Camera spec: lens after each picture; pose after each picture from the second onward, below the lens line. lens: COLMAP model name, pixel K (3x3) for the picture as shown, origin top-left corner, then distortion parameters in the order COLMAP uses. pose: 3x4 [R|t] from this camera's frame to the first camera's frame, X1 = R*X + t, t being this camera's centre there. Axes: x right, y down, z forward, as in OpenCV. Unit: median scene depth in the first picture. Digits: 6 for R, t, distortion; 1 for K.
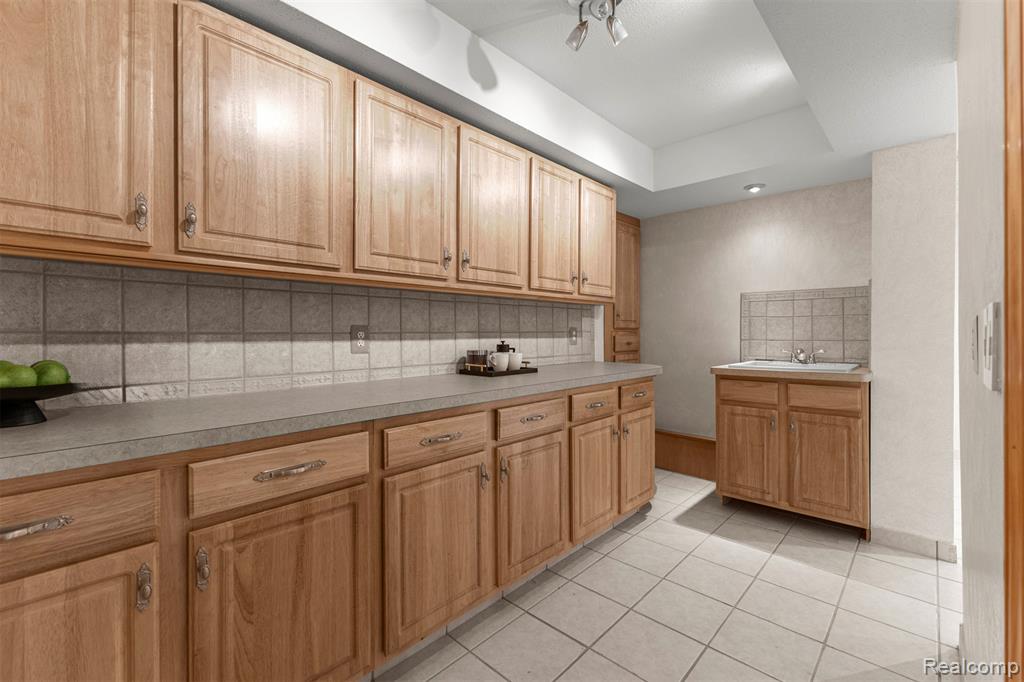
lens RADIAL K [[446.1, 0, 514.8], [0, 446.1, 334.1], [0, 0, 1]] dist [0.011232, -0.002158]
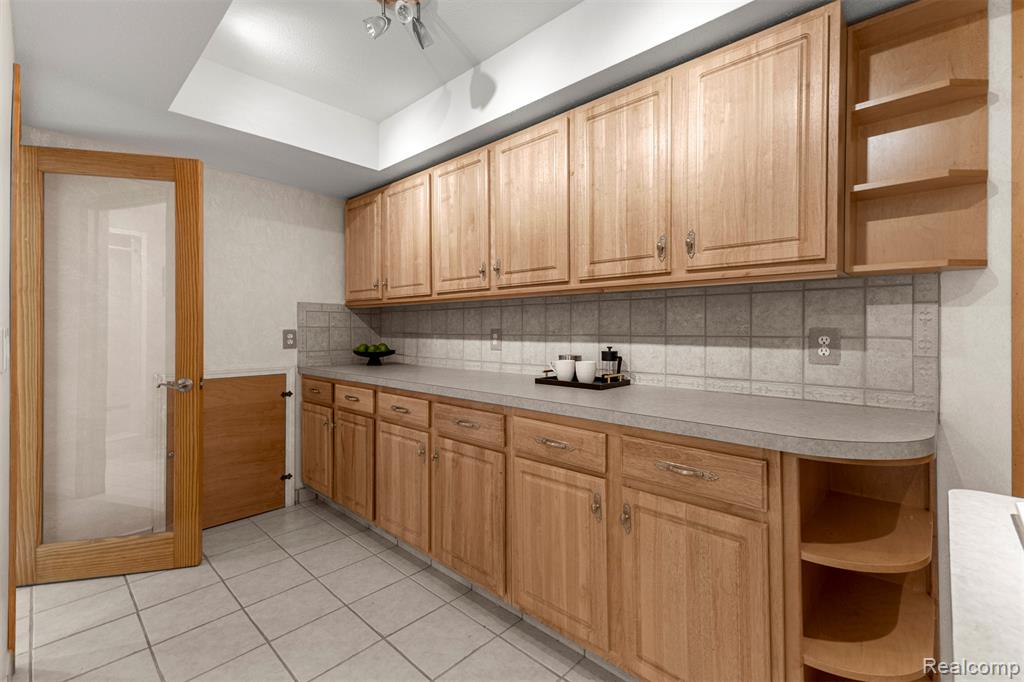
lens RADIAL K [[446.1, 0, 516.0], [0, 446.1, 333.6], [0, 0, 1]] dist [0.011232, -0.002158]
pose [[-0.002982, 0.004271, -0.999986, 0.940006], [-0.010101, 0.999940, 0.004301, -0.012268], [0.999945, 0.010114, -0.002939, 1.020573]]
